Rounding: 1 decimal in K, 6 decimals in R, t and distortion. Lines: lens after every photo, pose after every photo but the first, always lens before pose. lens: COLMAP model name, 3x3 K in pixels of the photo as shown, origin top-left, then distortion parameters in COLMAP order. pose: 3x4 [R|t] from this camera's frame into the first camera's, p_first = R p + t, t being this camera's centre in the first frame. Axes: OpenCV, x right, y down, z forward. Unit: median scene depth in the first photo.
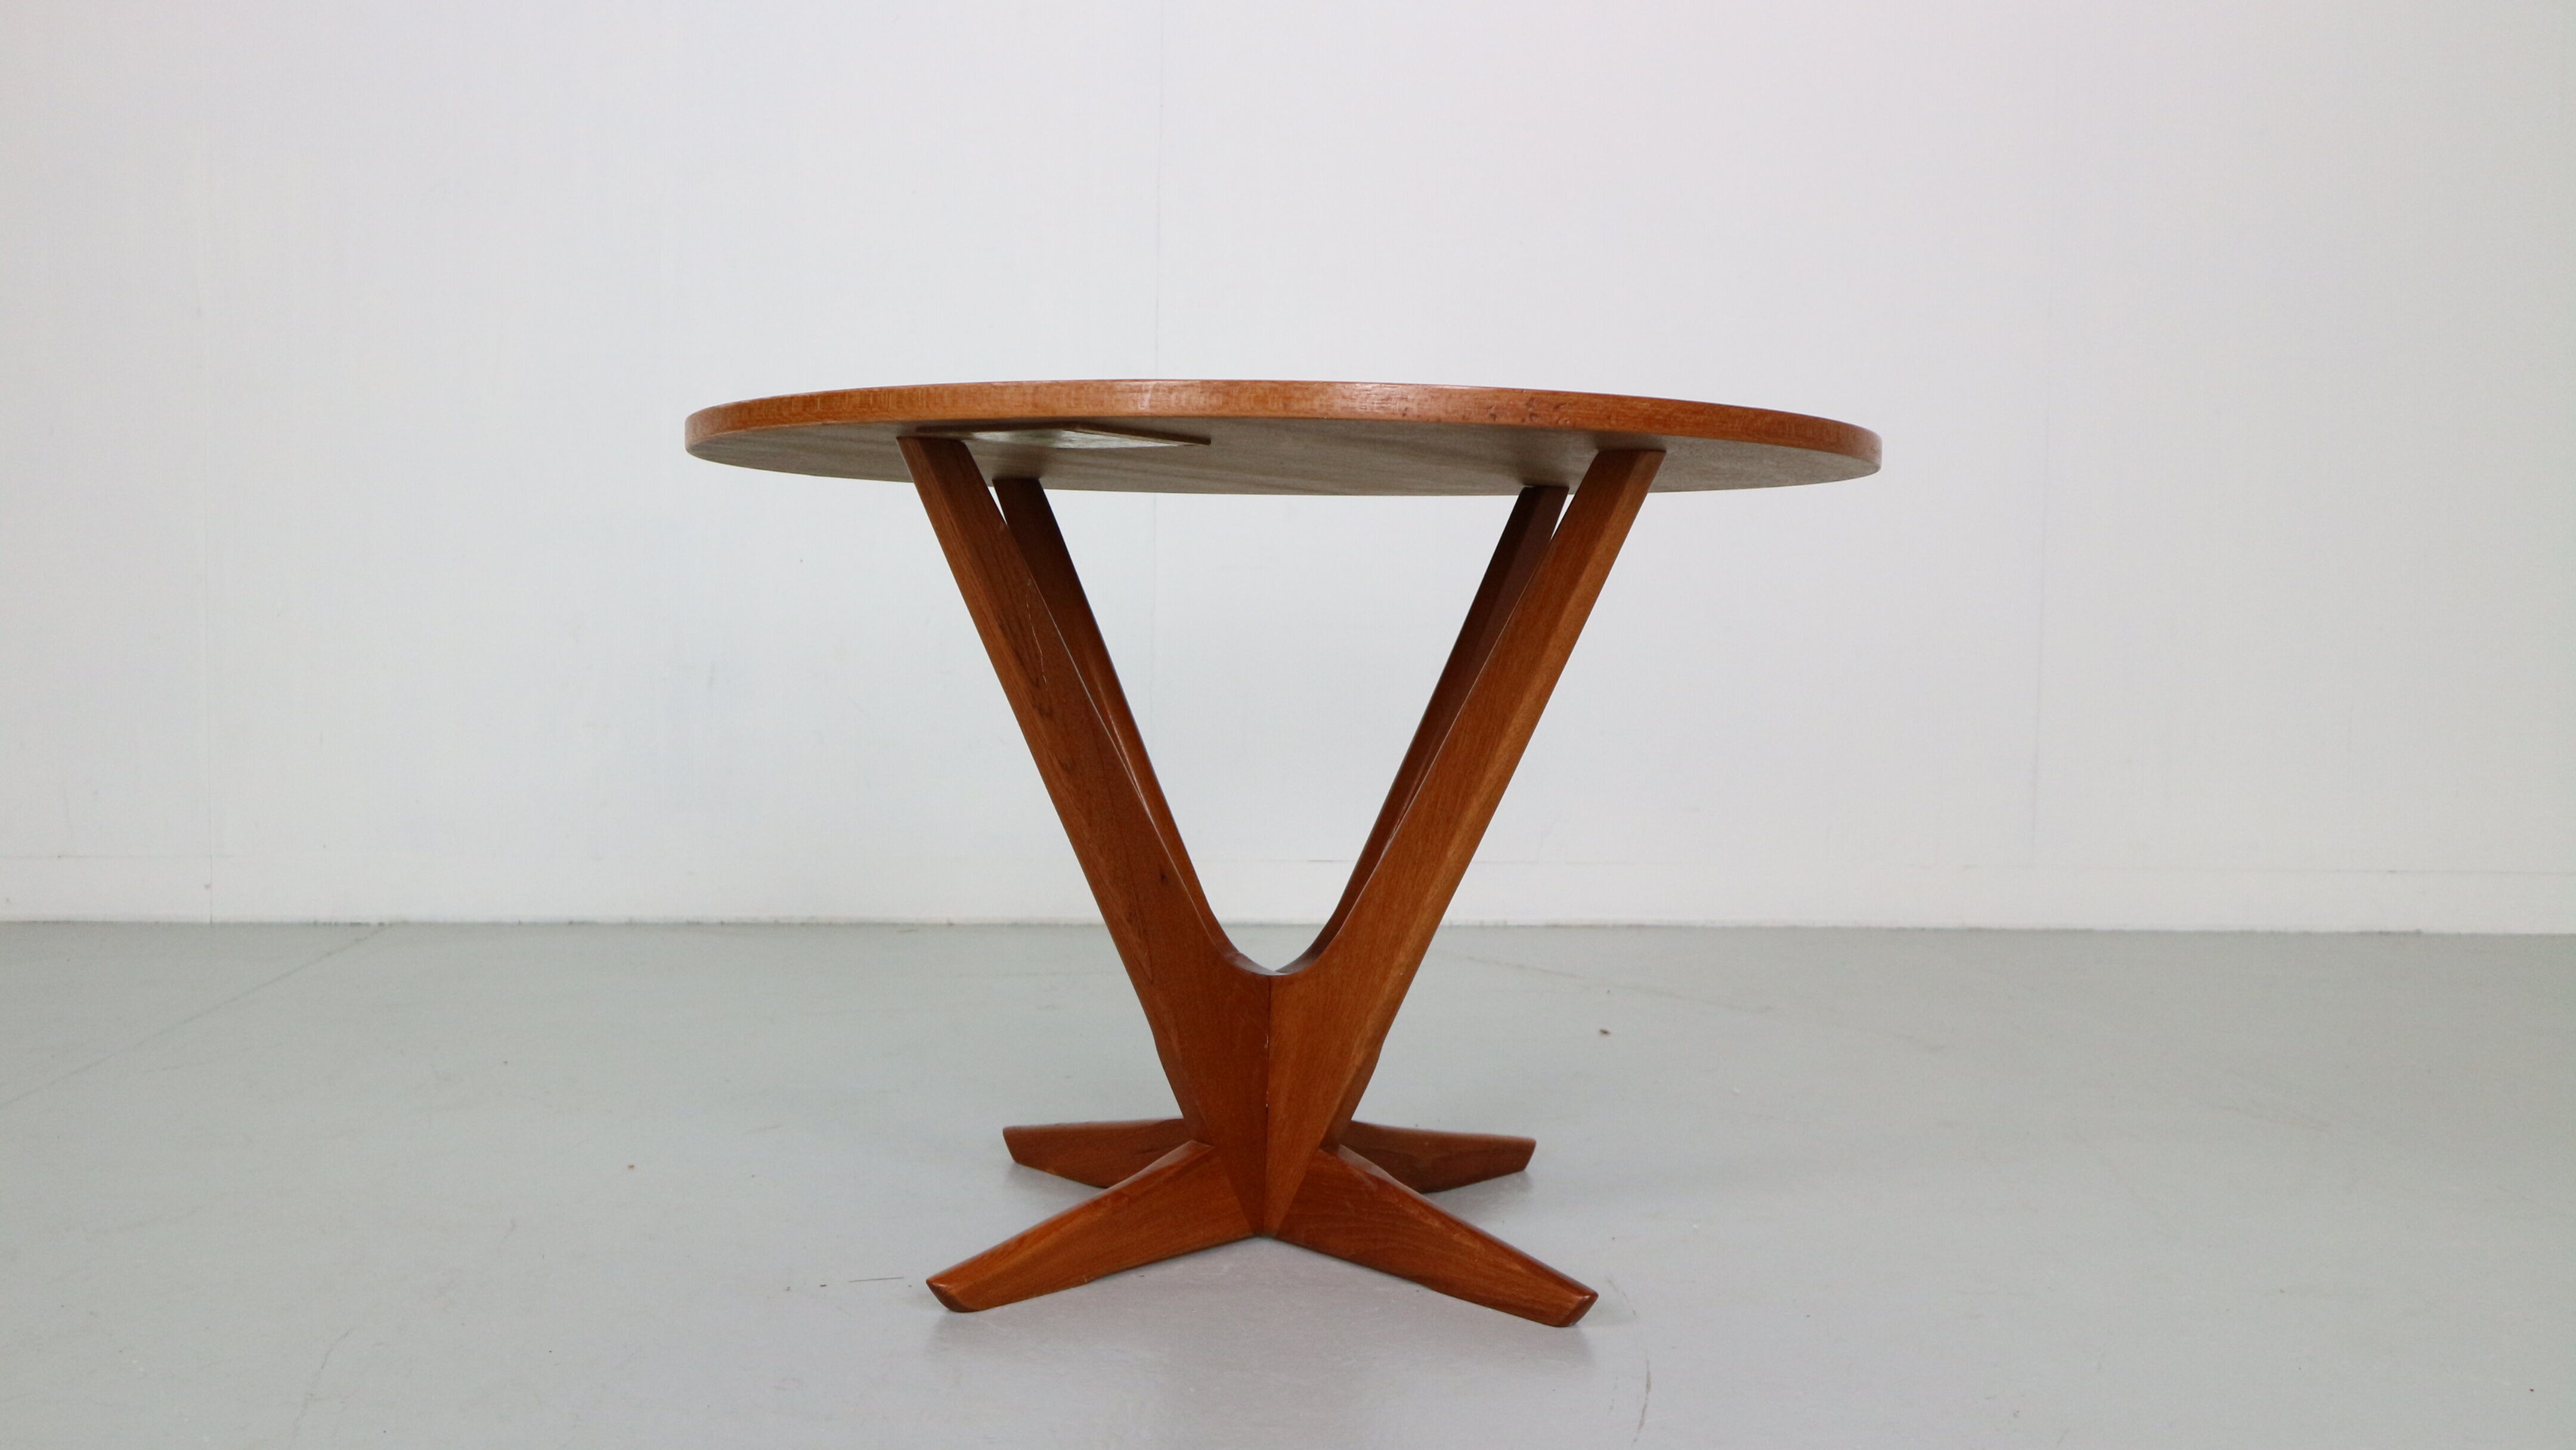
lens RADIAL K [[2245.0, 0, 1293.0], [0, 2245.0, 789.1], [0, 0, 1]] dist [-0.065310, 0.094609]
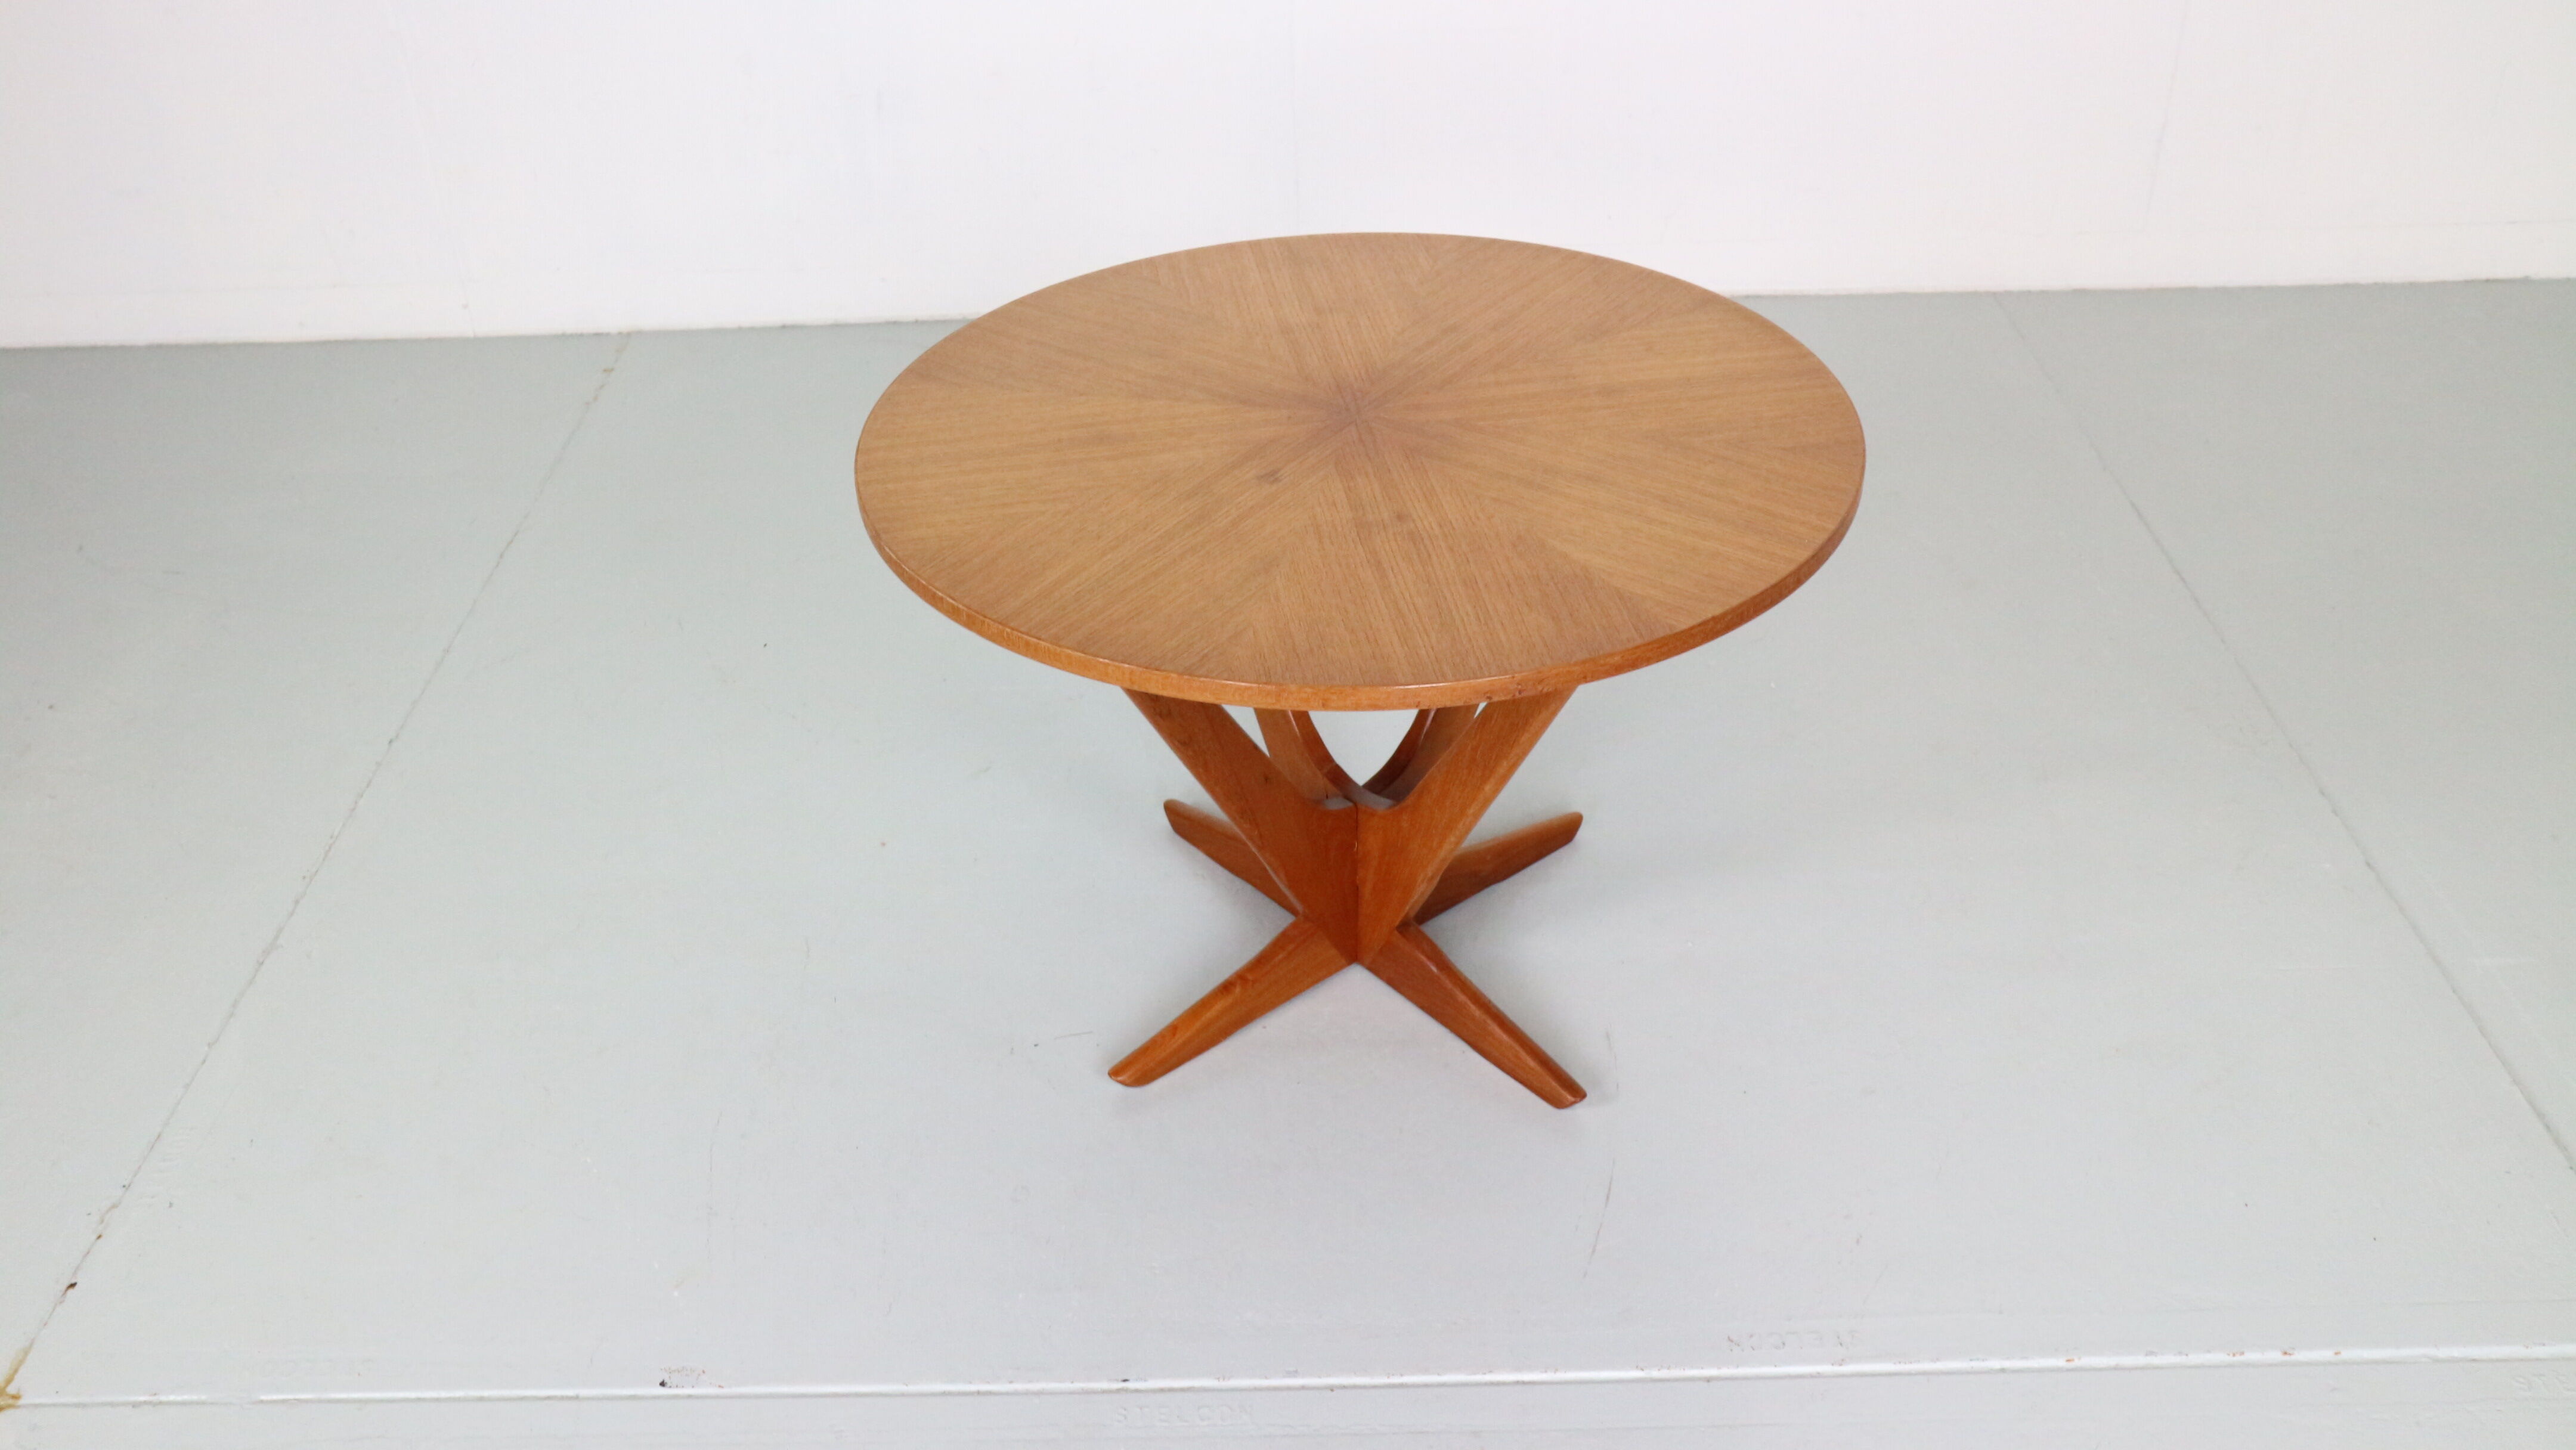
lens RADIAL K [[2246.9, 0, 1292.2], [0, 2246.9, 740.5], [0, 0, 1]] dist [-0.071342, 0.110345]
pose [[0.995493, 0.009104, -0.094402, 0.038344], [0.038737, 0.869538, 0.492344, -0.301886], [0.086569, -0.493782, 0.865266, -0.051668]]
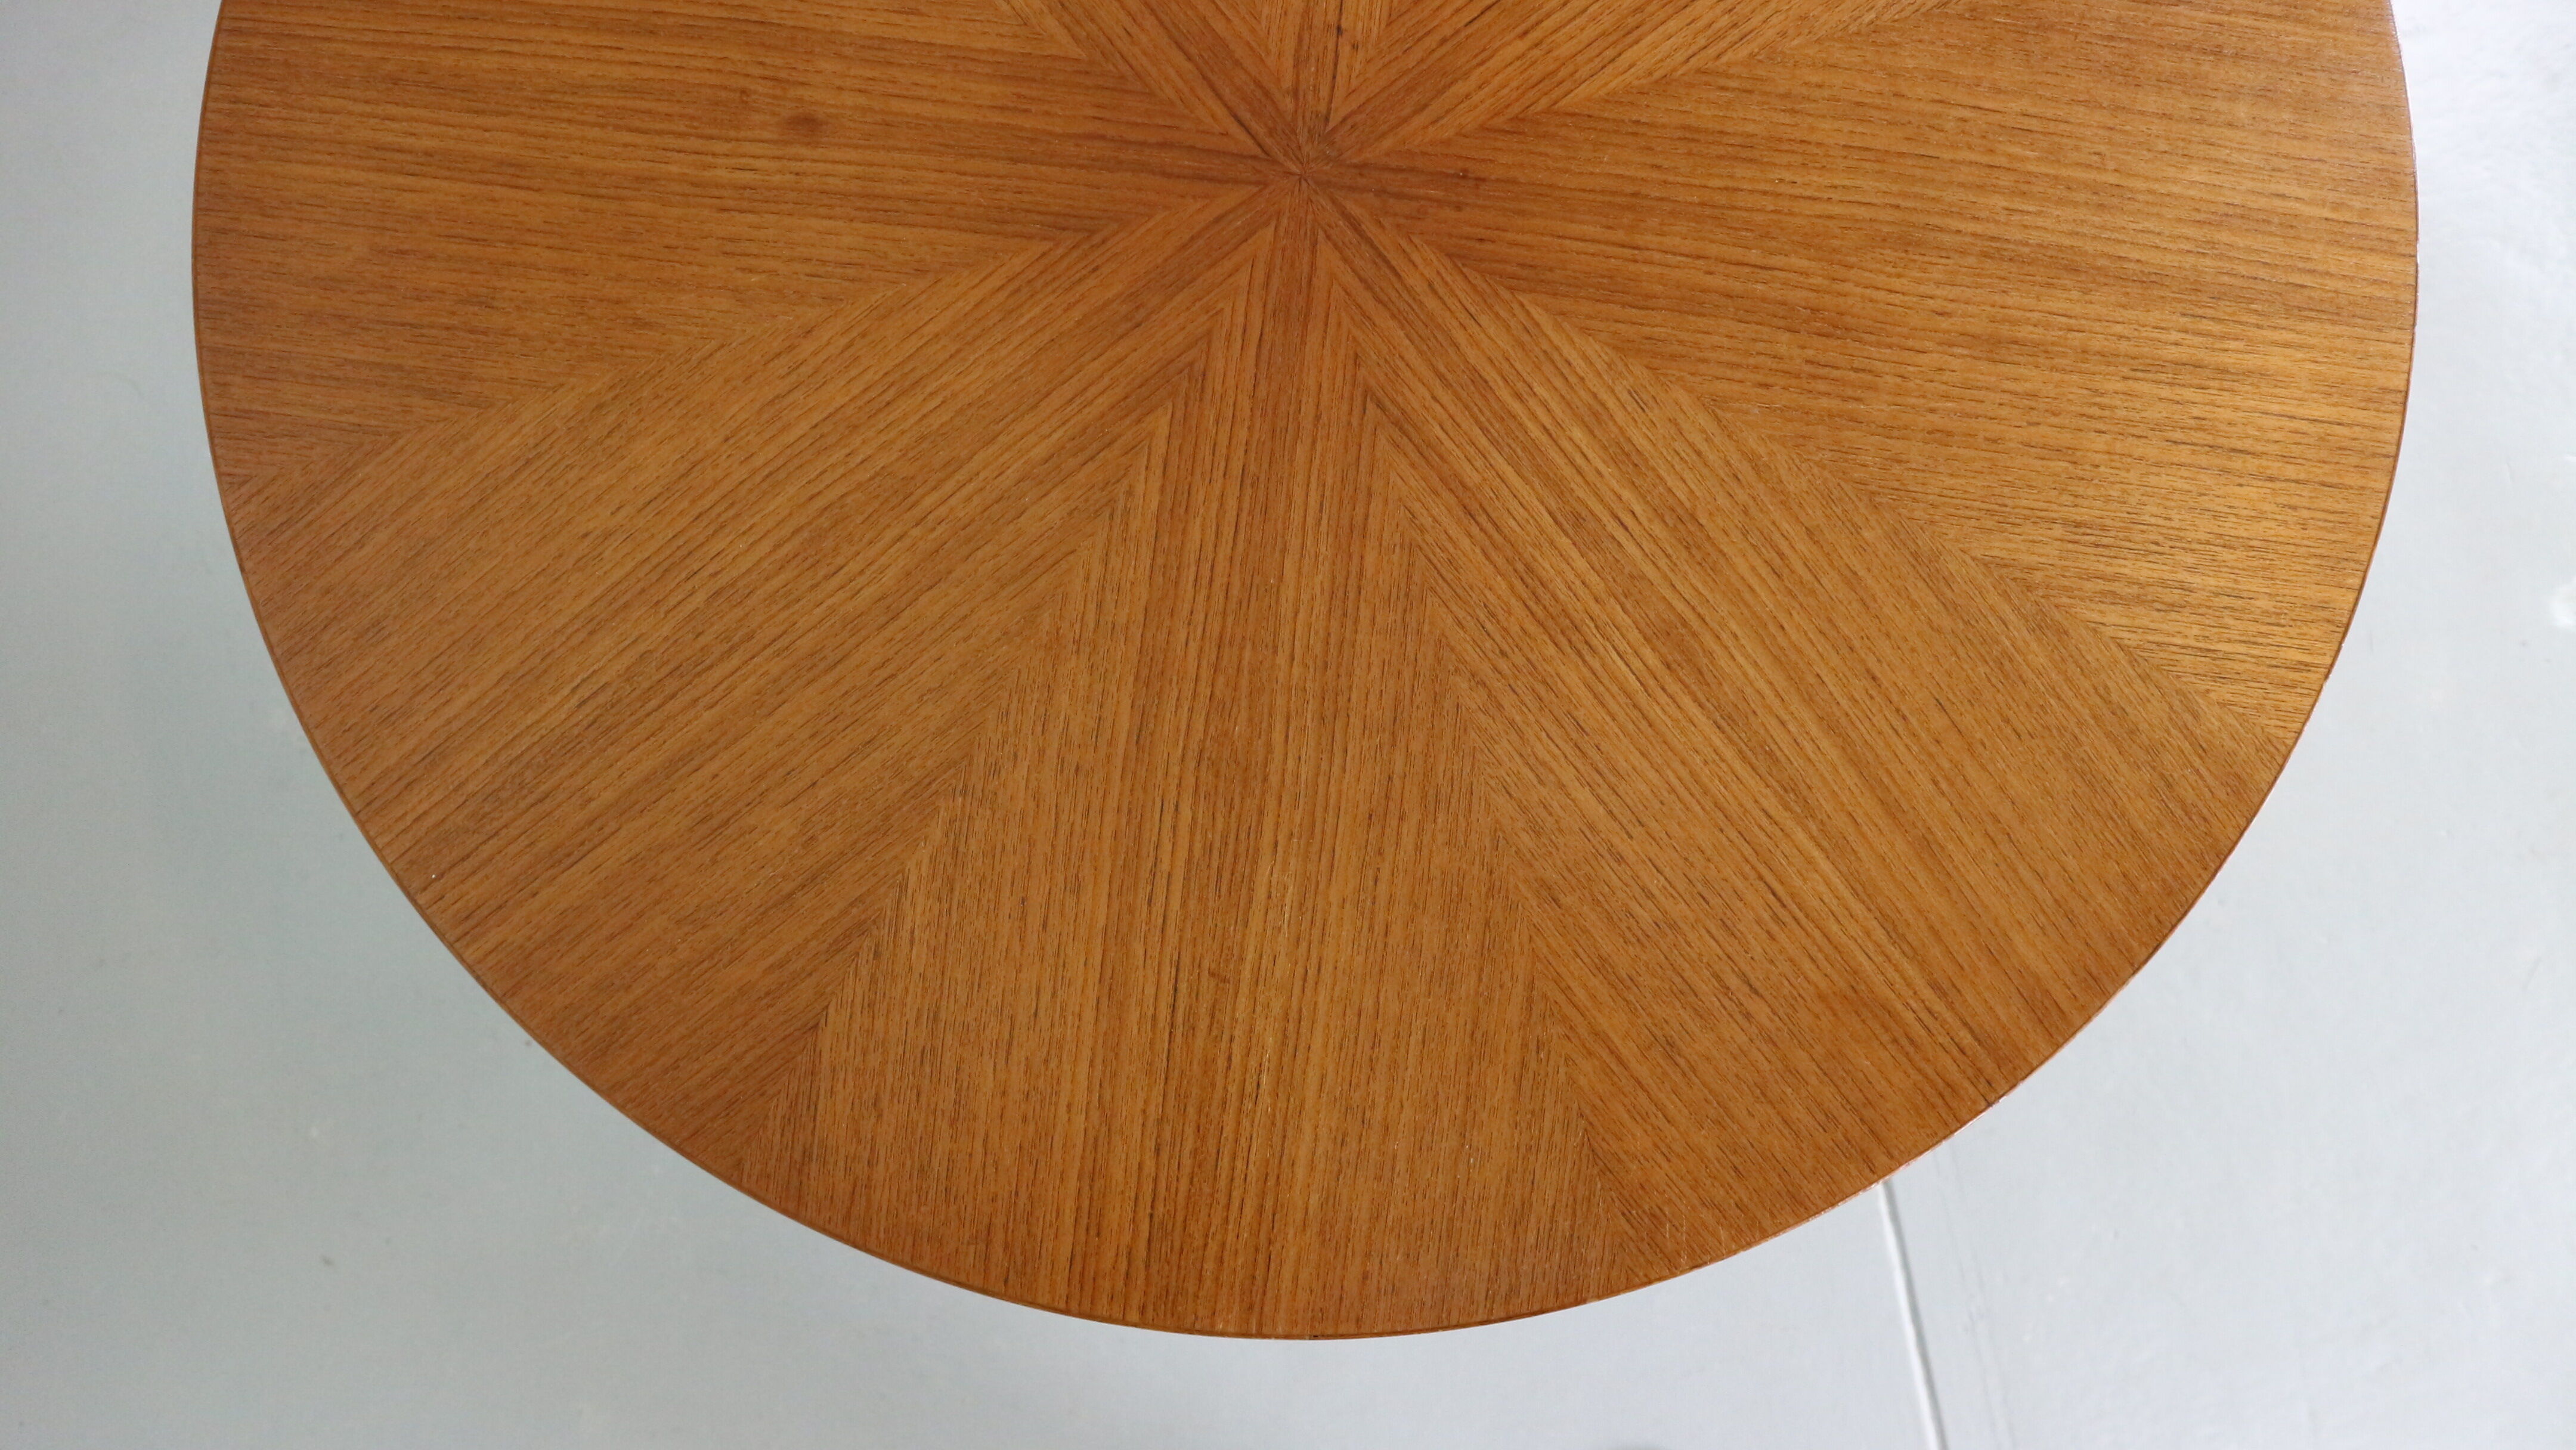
lens RADIAL K [[1788.8, 0, 1278.5], [0, 1788.8, 733.8], [0, 0, 1]] dist [-0.123124, 0.082228]
pose [[-0.357691, 0.931687, -0.063372, 0.072823], [-0.059031, 0.045167, 0.997234, -0.282404], [0.931972, 0.360442, 0.038843, 0.530255]]
